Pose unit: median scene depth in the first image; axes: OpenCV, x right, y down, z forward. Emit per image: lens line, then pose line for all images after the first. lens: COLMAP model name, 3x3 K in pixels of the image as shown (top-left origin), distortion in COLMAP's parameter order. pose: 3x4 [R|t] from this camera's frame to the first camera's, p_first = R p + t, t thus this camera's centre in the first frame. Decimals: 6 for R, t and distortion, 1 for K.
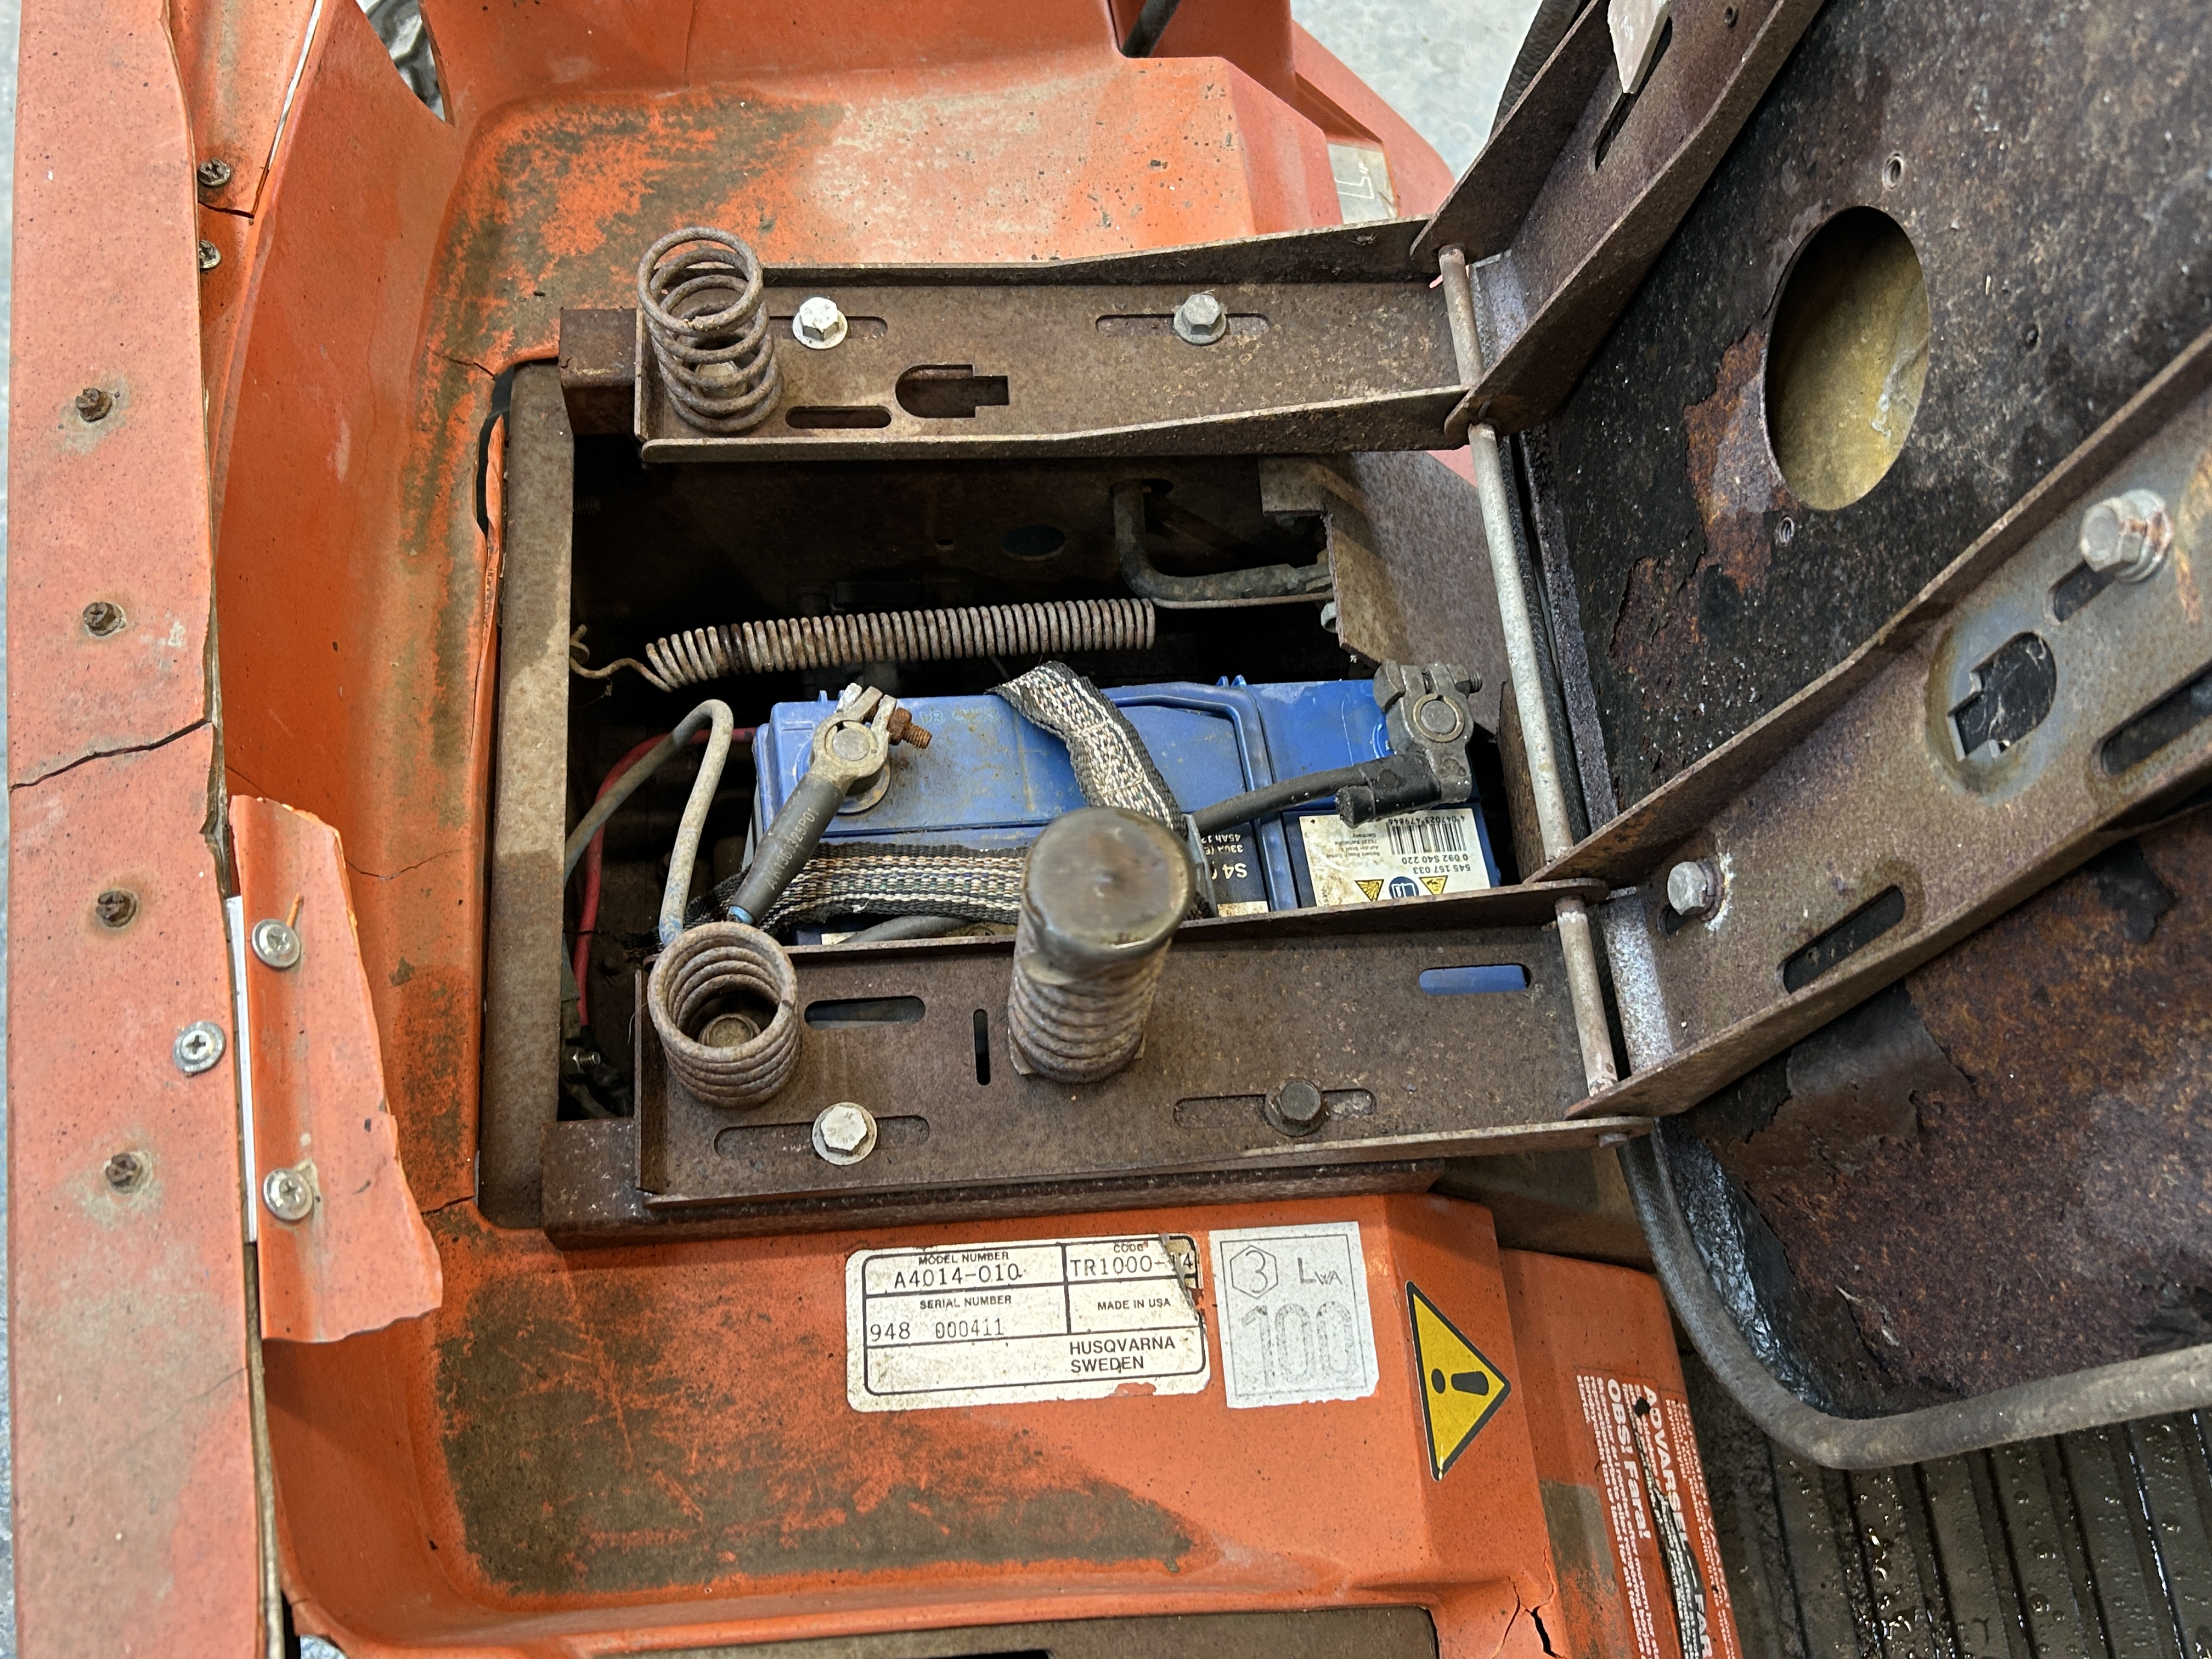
lens RADIAL K [[2085.0, 0, 1106.0], [0, 2085.0, 829.5], [0, 0, 1]] dist [0.195899, -0.696187]
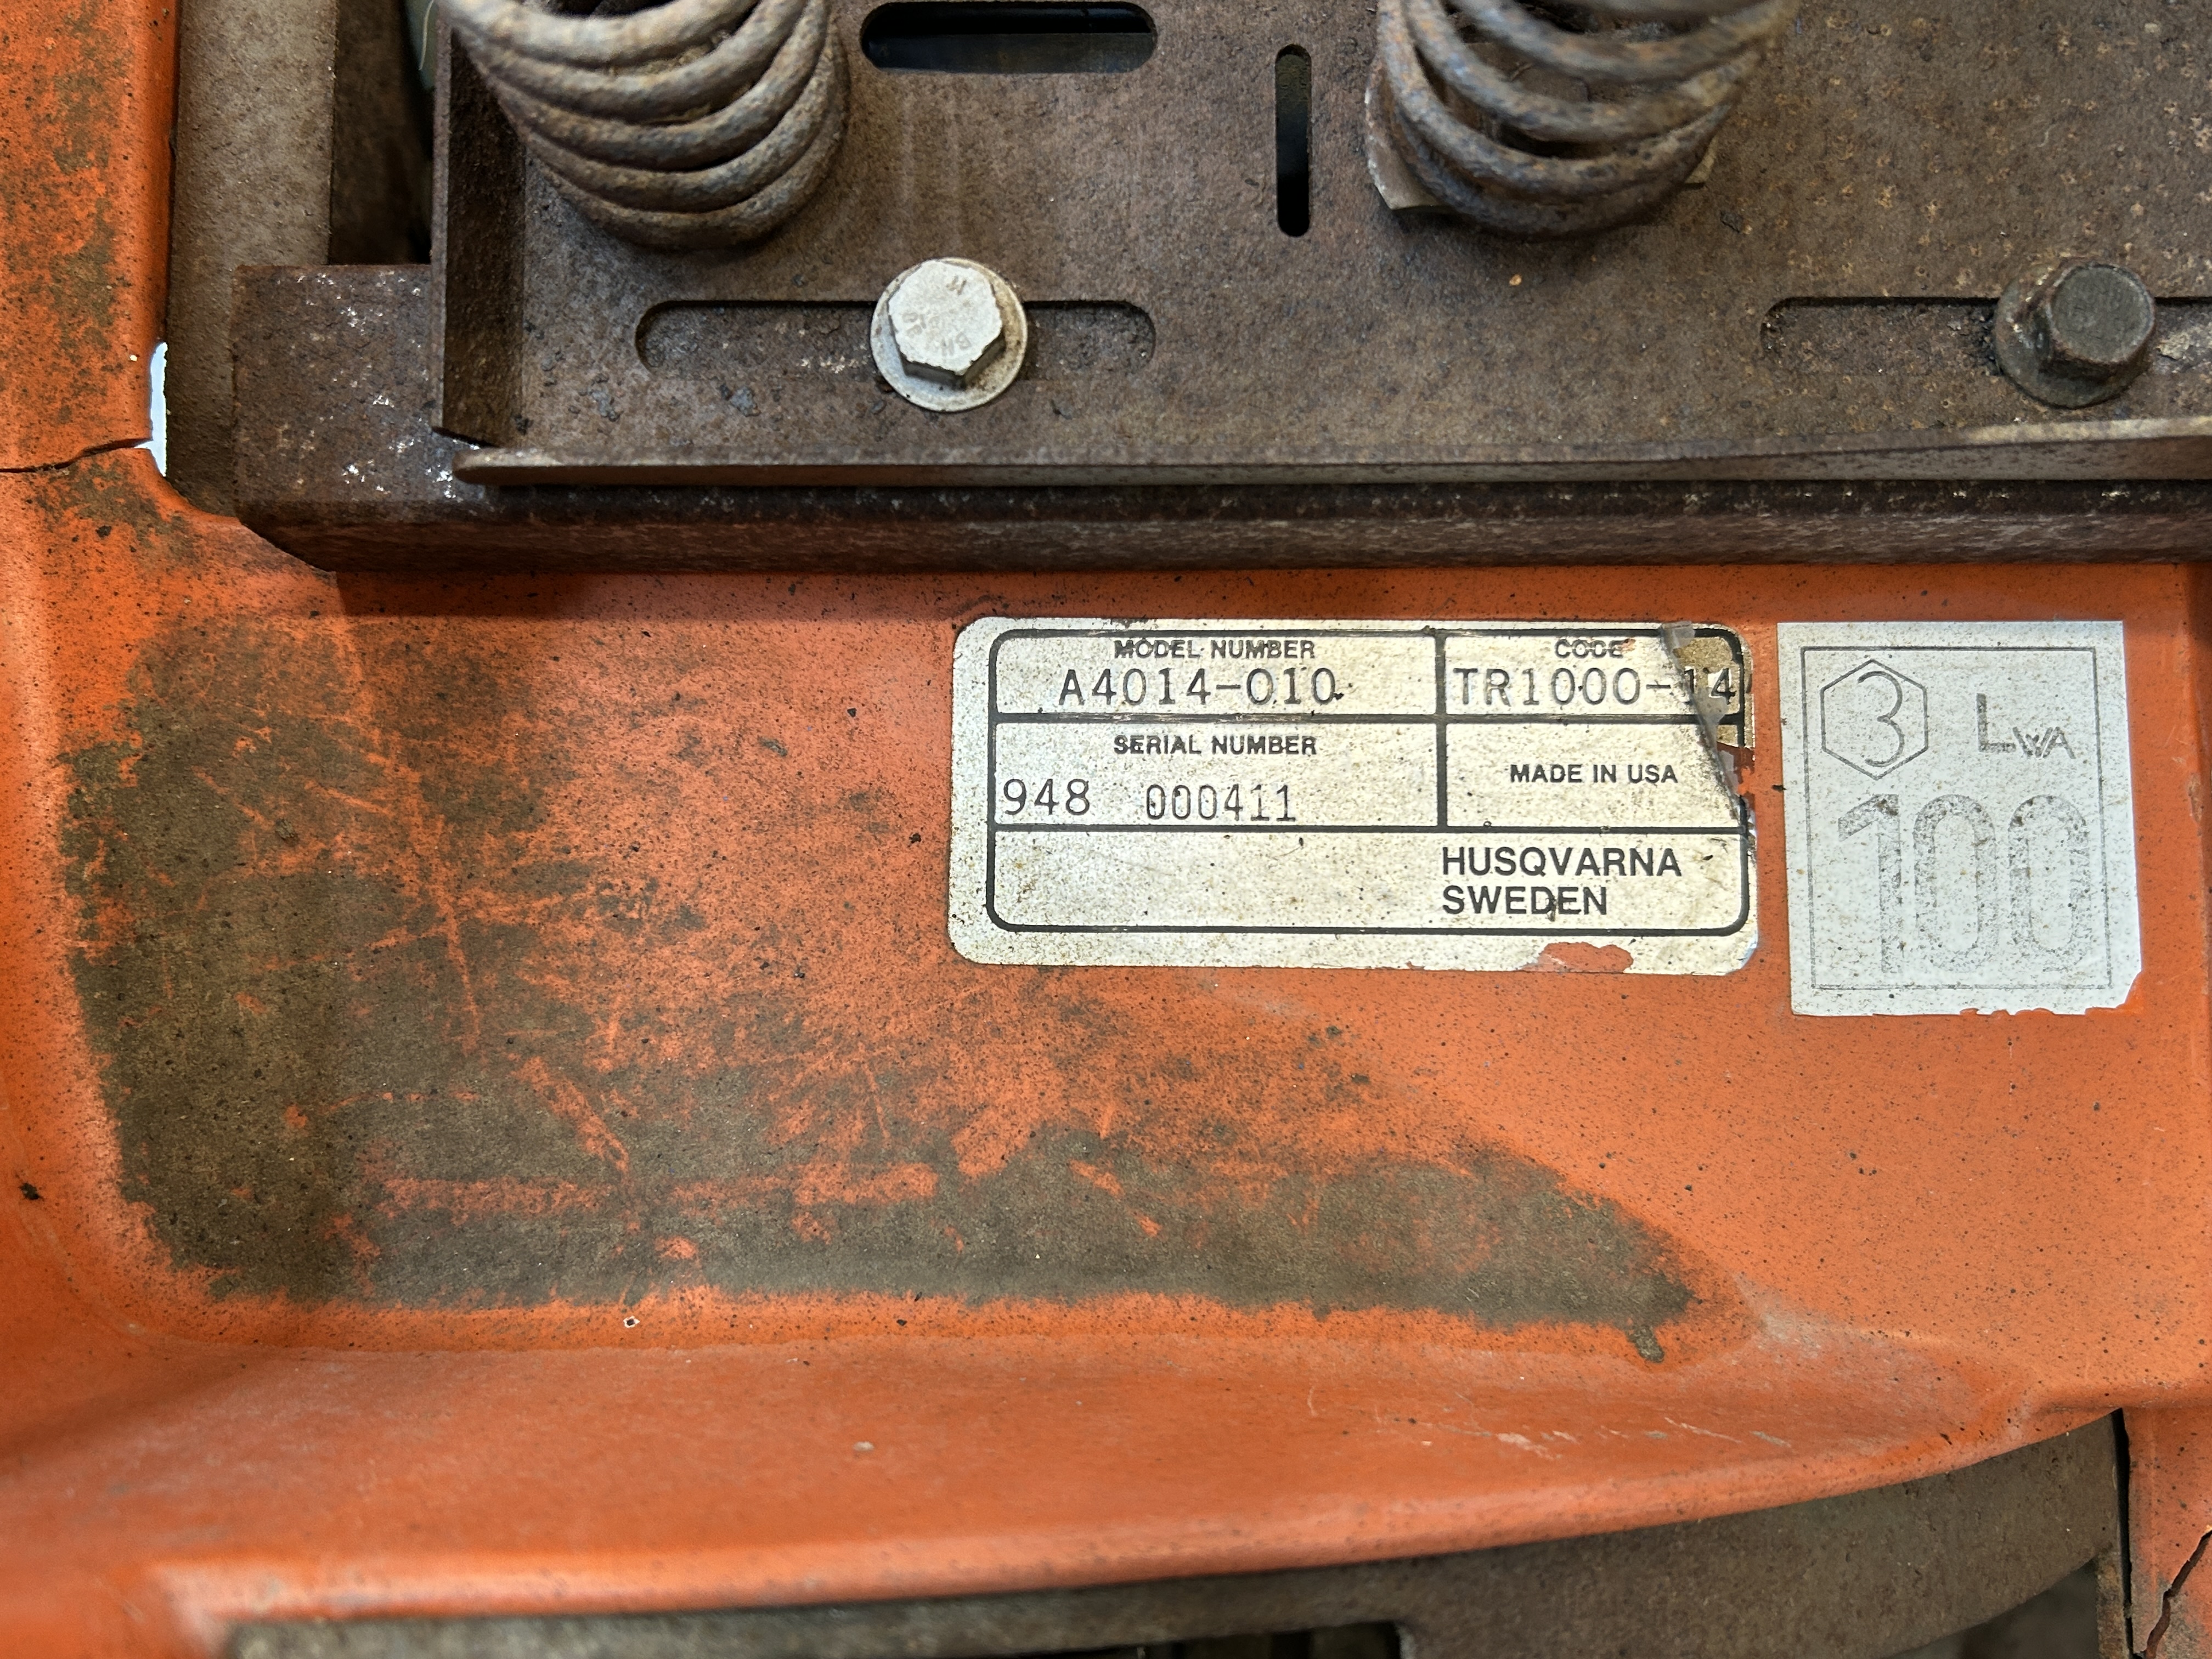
lens RADIAL K [[2043.3, 0, 1093.4], [0, 2043.3, 838.7], [0, 0, 1]] dist [0.098191, -0.228695]
pose [[0.994052, 0.071449, -0.082188, -0.056201], [-0.043174, 0.951402, 0.304910, 0.113710], [0.099979, -0.299548, 0.948828, 0.586894]]
